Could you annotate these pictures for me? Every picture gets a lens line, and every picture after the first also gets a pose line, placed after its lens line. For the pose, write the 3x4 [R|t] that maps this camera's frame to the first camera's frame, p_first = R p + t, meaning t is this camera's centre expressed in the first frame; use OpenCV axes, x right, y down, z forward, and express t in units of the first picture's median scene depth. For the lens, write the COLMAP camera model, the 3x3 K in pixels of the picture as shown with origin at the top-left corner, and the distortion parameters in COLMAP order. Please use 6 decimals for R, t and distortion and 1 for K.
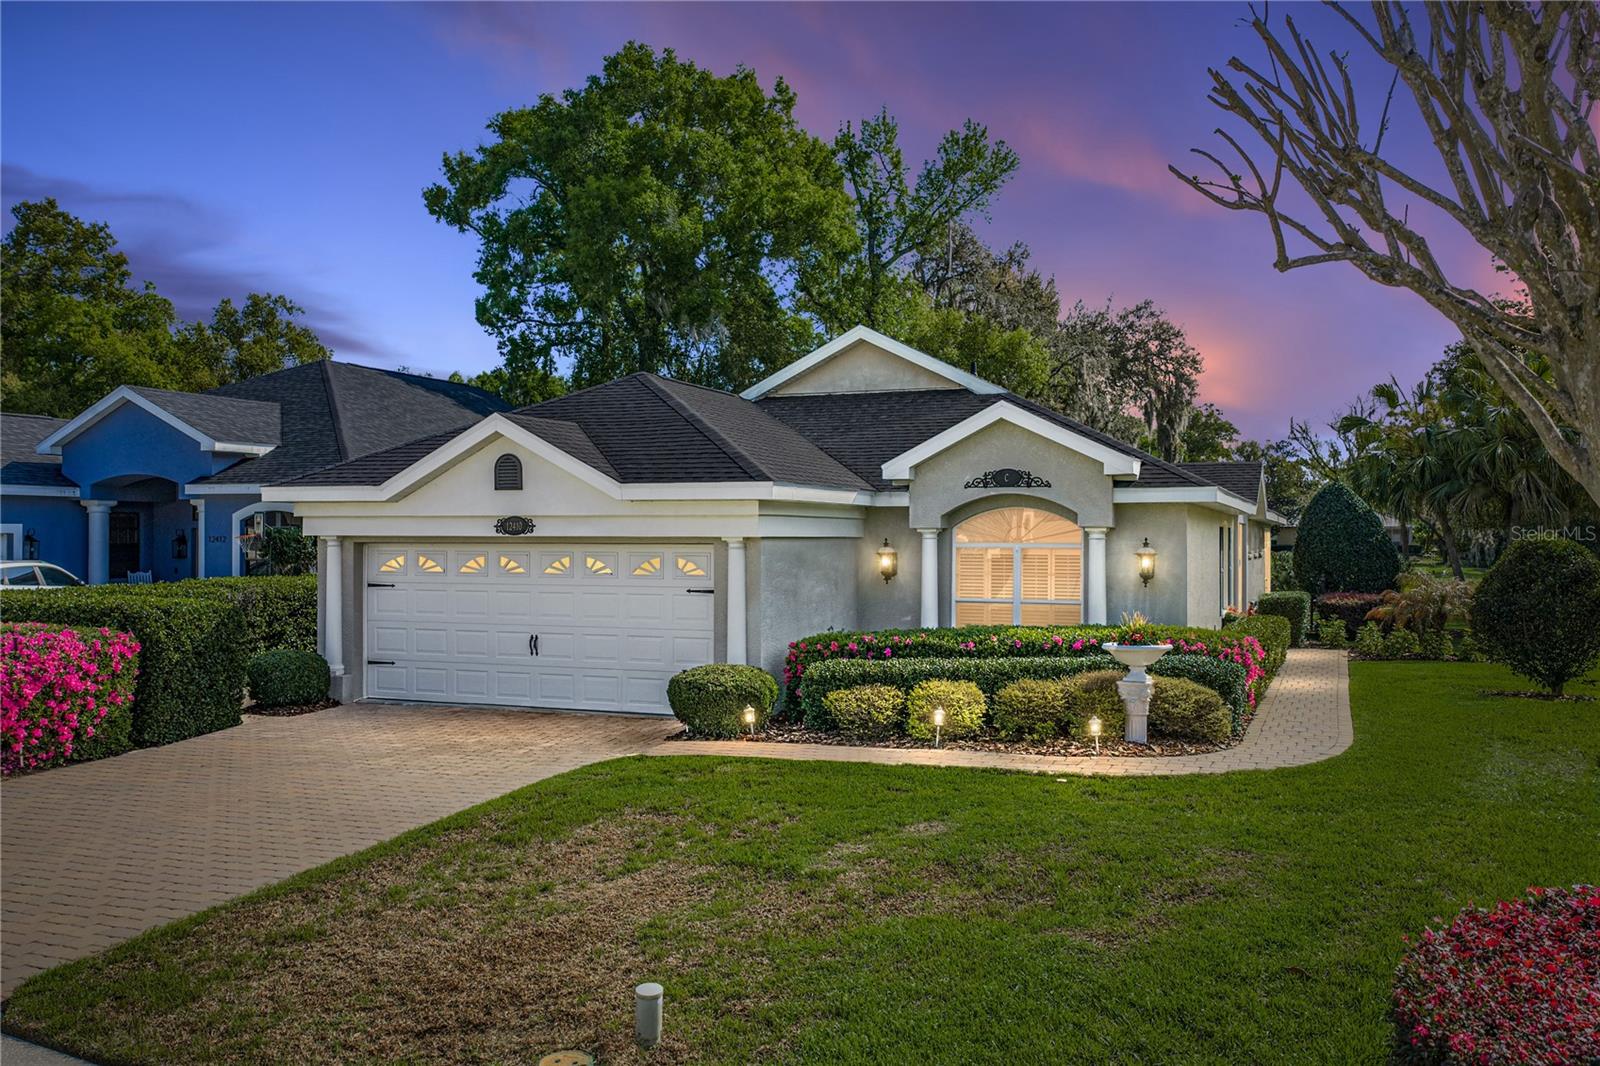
lens RADIAL K [[1347.8, 0, 803.5], [0, 1347.8, 534.8], [0, 0, 1]] dist [0.038873, -0.023523]
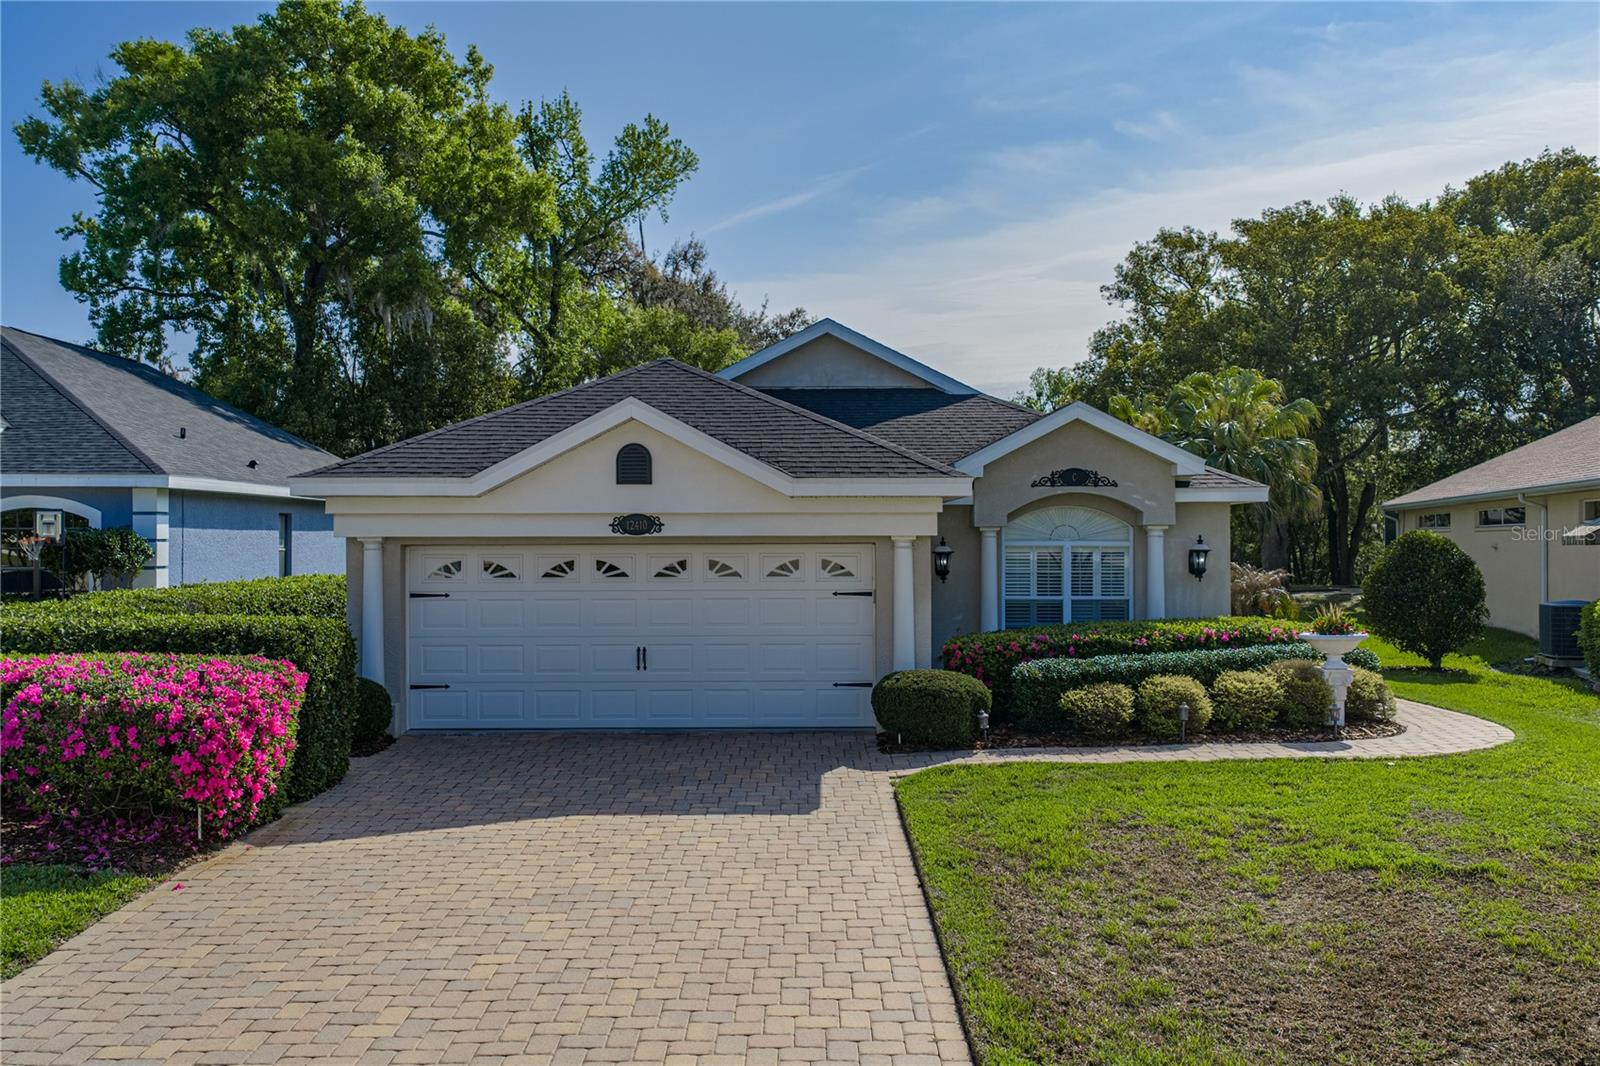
lens RADIAL K [[1347.8, 0, 811.8], [0, 1347.8, 533.3], [0, 0, 1]] dist [0.038873, -0.023523]
pose [[0.925961, -0.003748, 0.377601, -0.161358], [0.004790, 0.999987, -0.001820, 0.000458], [-0.377589, 0.003494, 0.925967, 0.049575]]
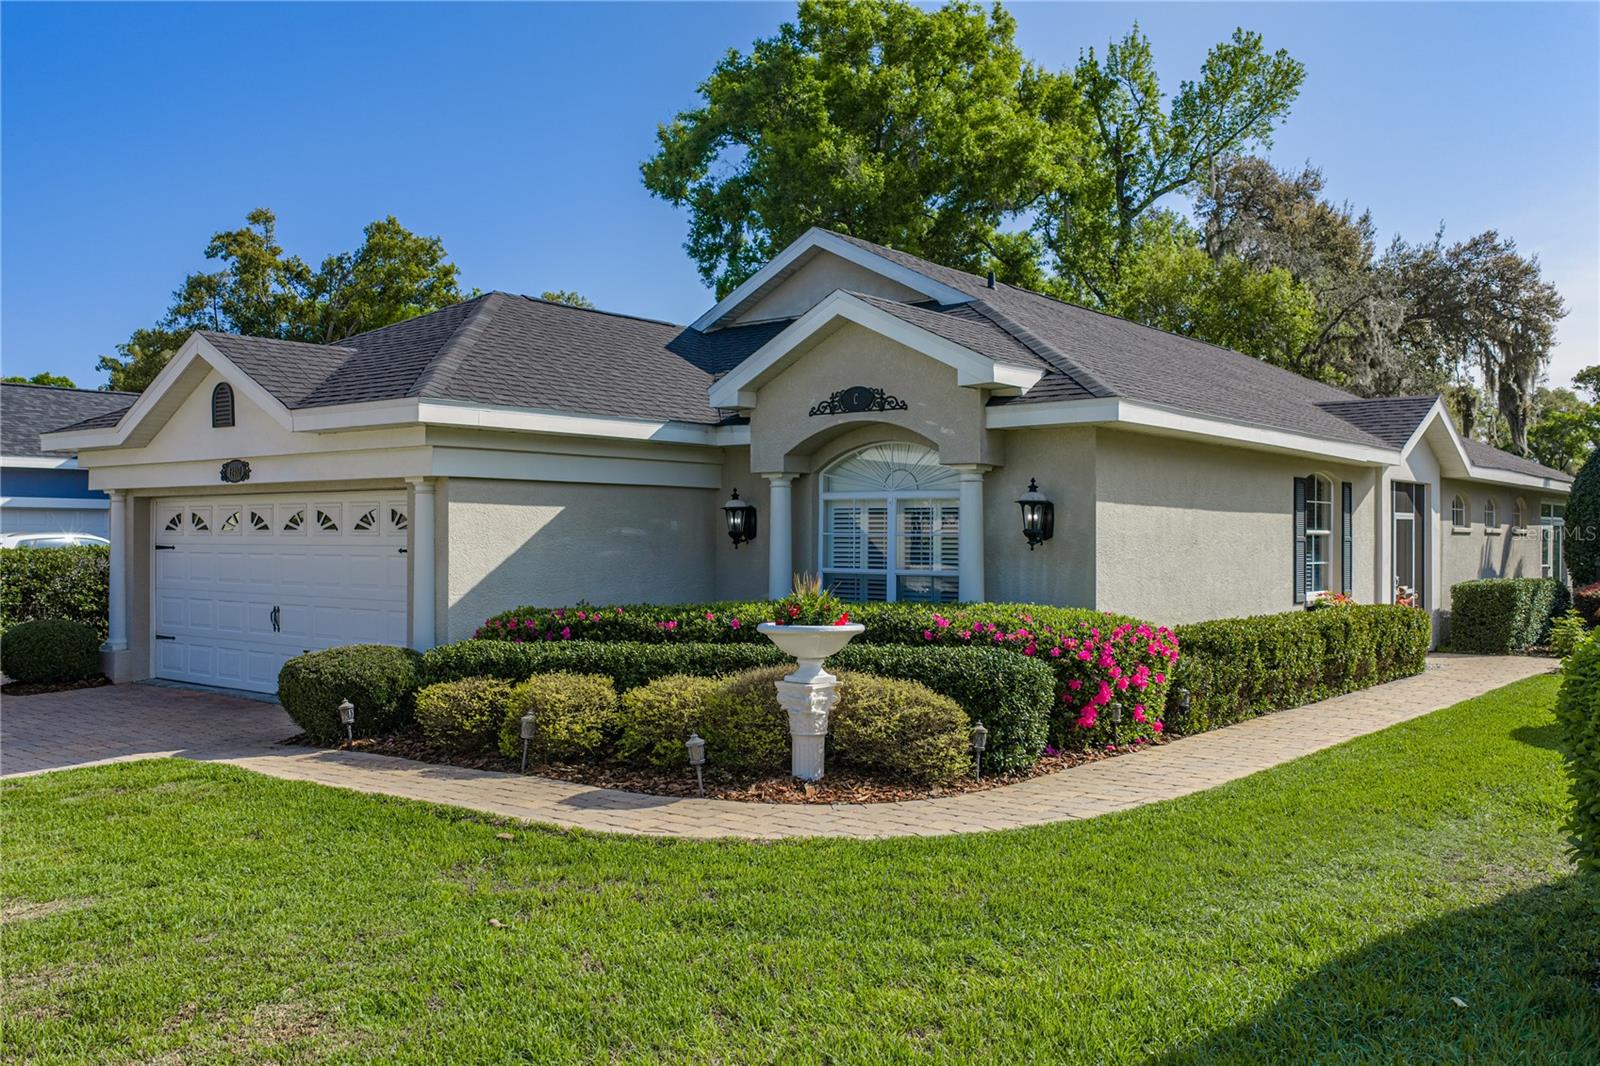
lens RADIAL K [[1347.8, 0, 795.9], [0, 1347.8, 535.2], [0, 0, 1]] dist [0.038873, -0.023523]
pose [[0.953579, -0.000003, -0.301143, 0.129459], [-0.000120, 1.000000, -0.000388, 0.011741], [0.301143, 0.000406, 0.953579, 0.117400]]
